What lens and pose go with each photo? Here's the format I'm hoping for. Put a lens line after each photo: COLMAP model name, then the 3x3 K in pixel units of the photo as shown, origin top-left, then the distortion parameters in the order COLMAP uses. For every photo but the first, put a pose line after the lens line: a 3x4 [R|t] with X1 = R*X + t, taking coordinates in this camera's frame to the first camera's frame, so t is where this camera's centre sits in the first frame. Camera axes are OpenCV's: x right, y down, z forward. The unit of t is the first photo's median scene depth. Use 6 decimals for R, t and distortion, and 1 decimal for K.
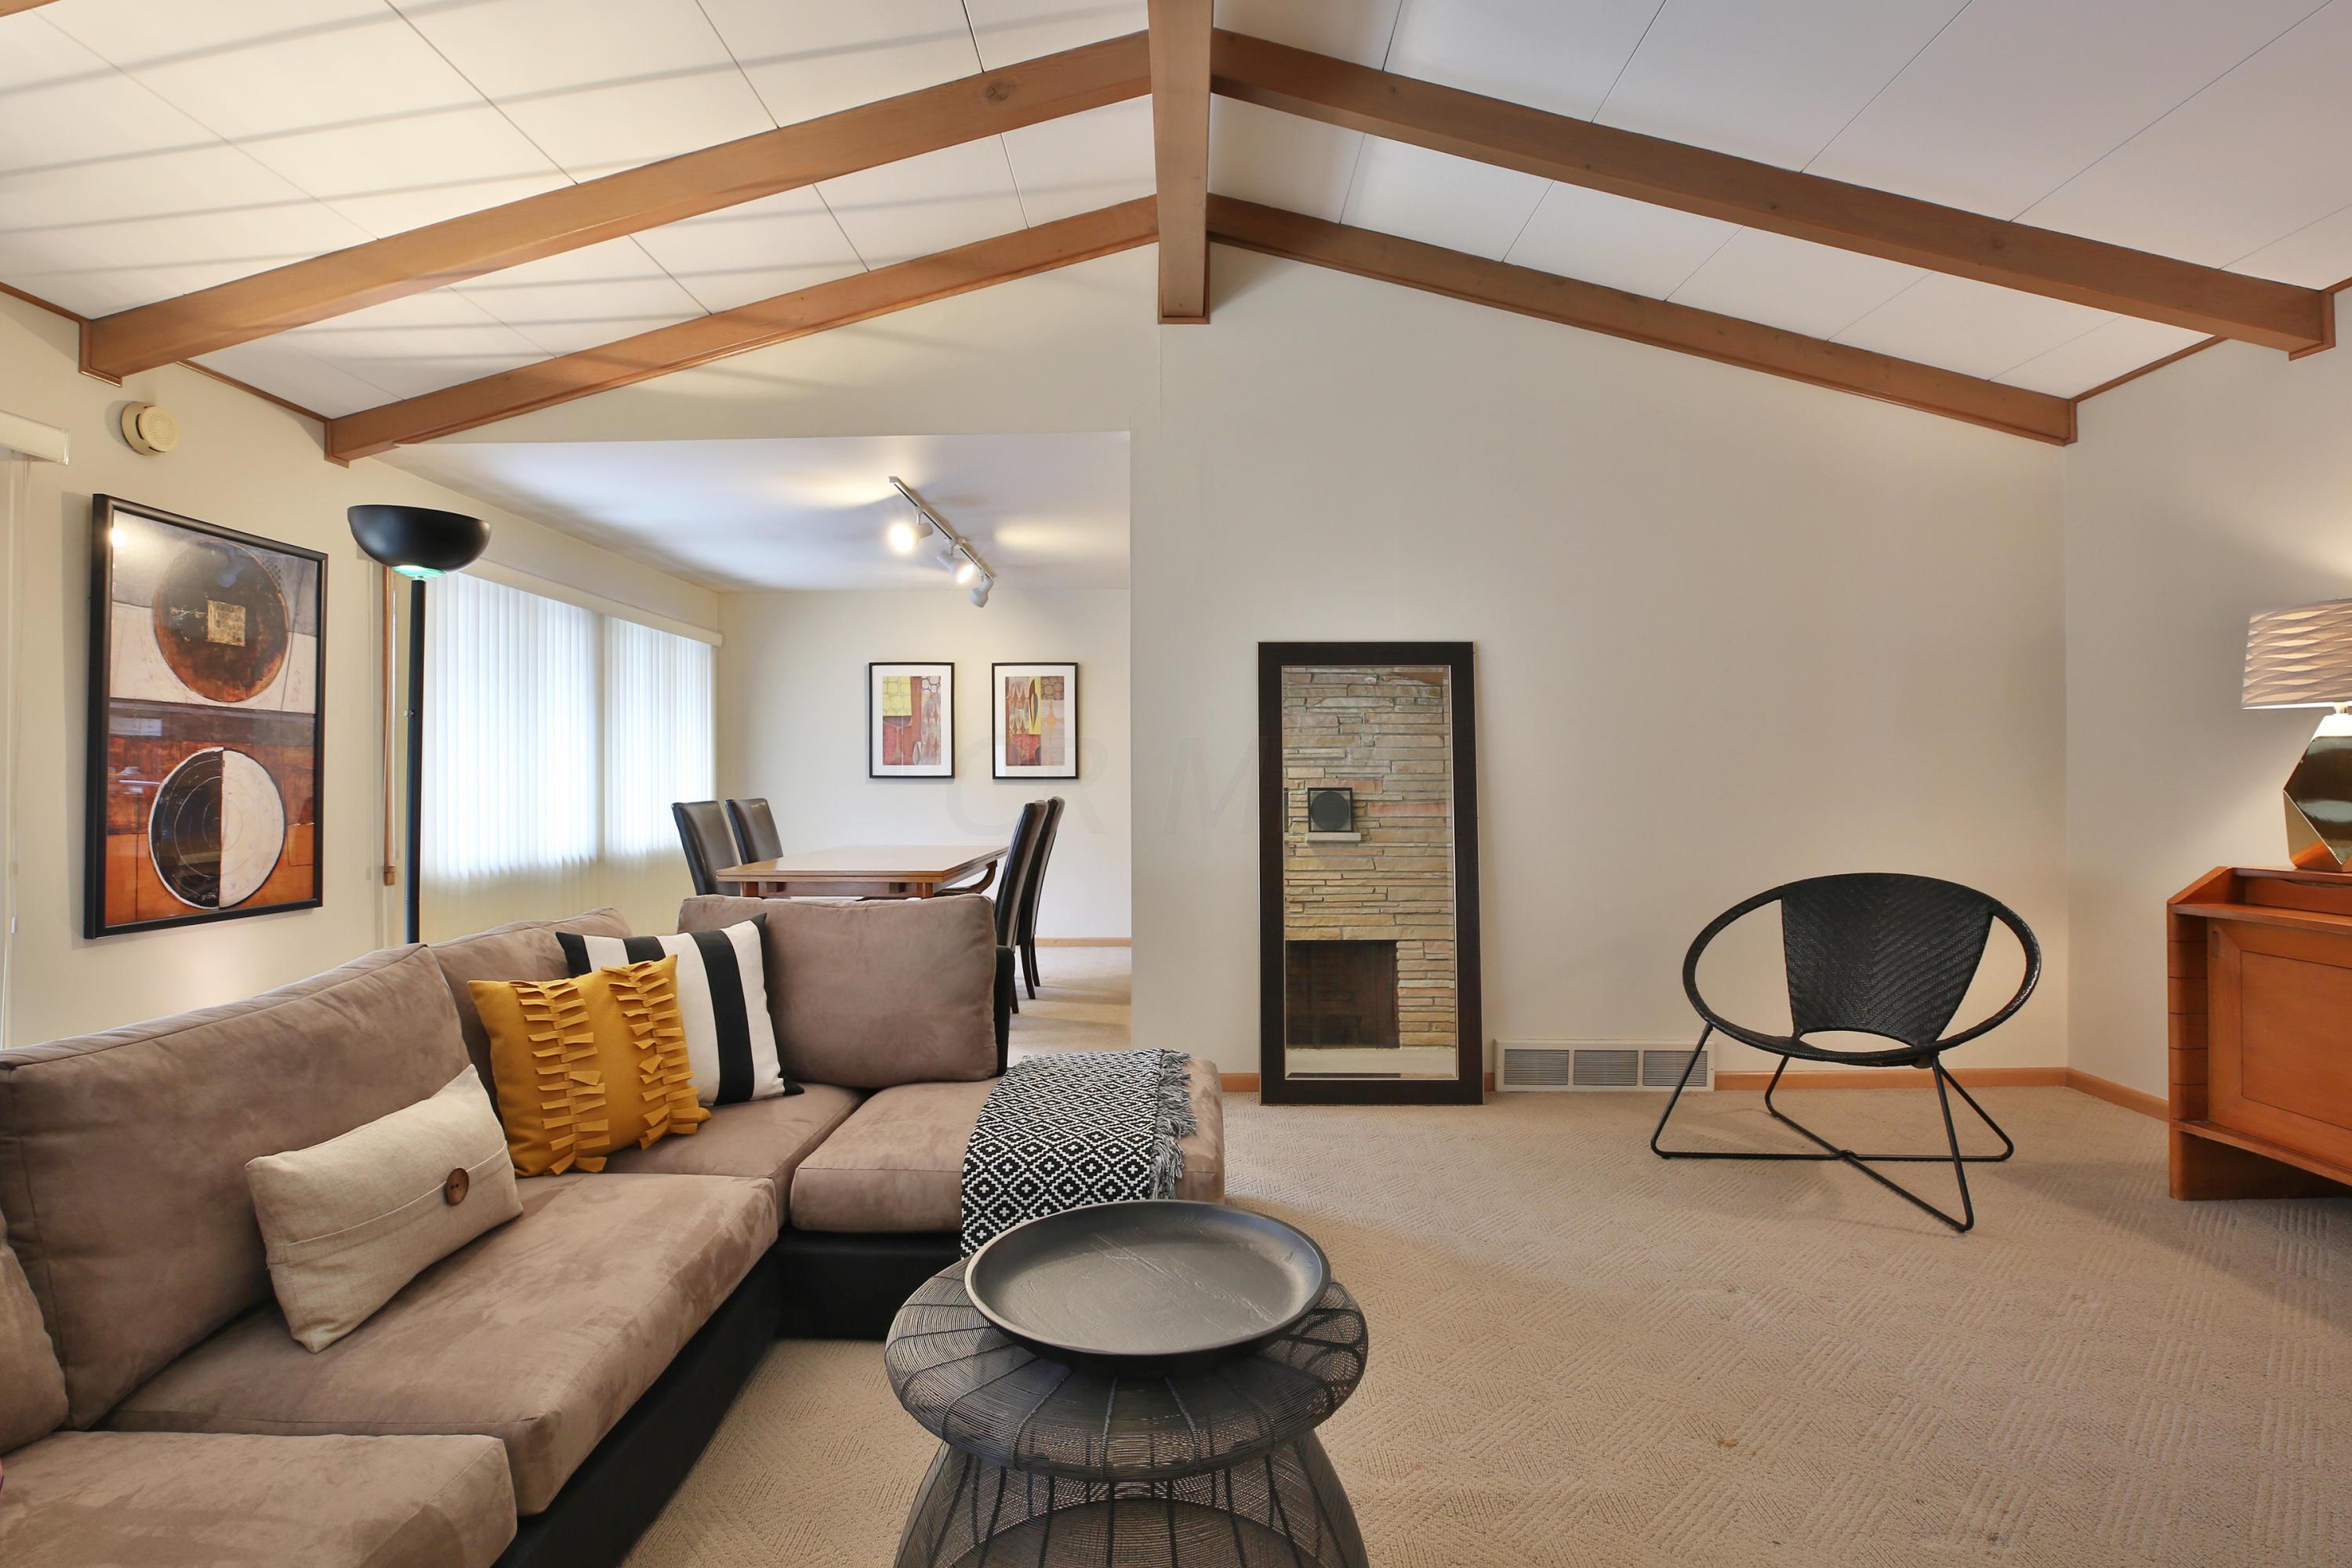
lens RADIAL K [[1136.7, 0, 1175.7], [0, 1136.7, 780.5], [0, 0, 1]] dist [-0.042003, 0.012969]
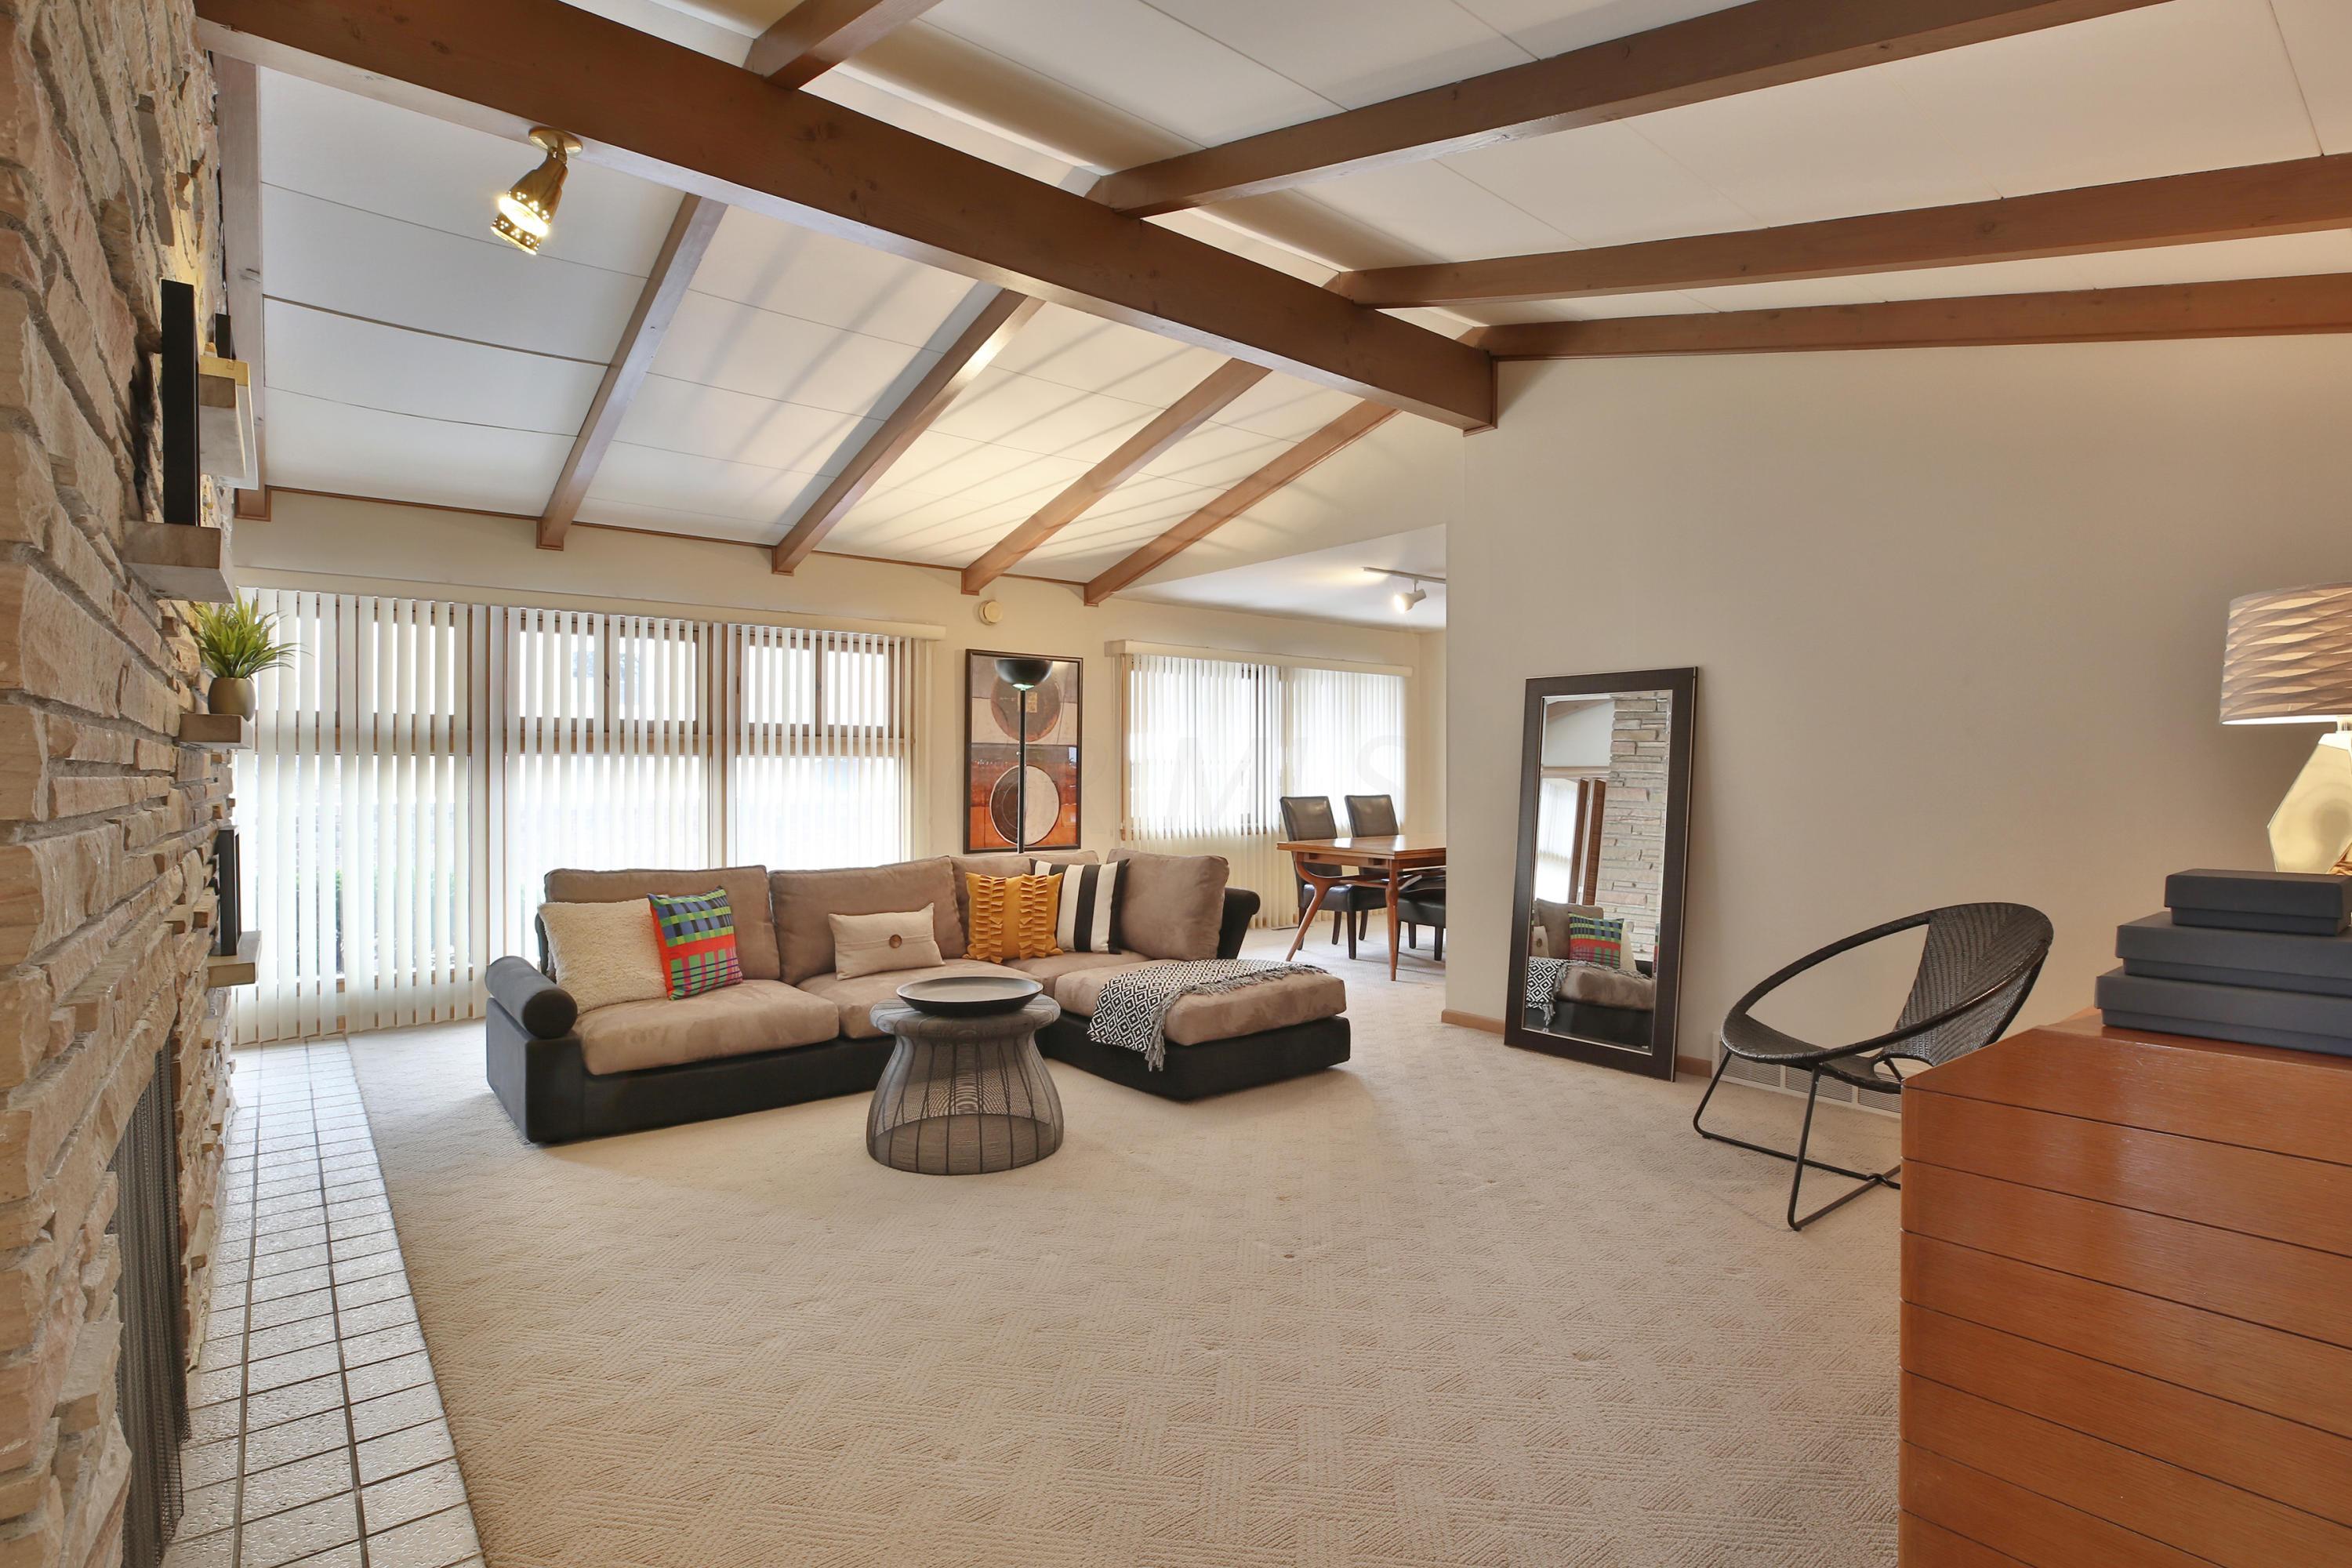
lens RADIAL K [[1136.7, 0, 1161.5], [0, 1136.7, 784.9], [0, 0, 1]] dist [-0.042003, 0.012969]
pose [[0.637781, 0.013274, -0.770104, 0.912198], [-0.005320, 0.999904, 0.012830, -0.022644], [0.770200, -0.004086, 0.637790, -0.115705]]
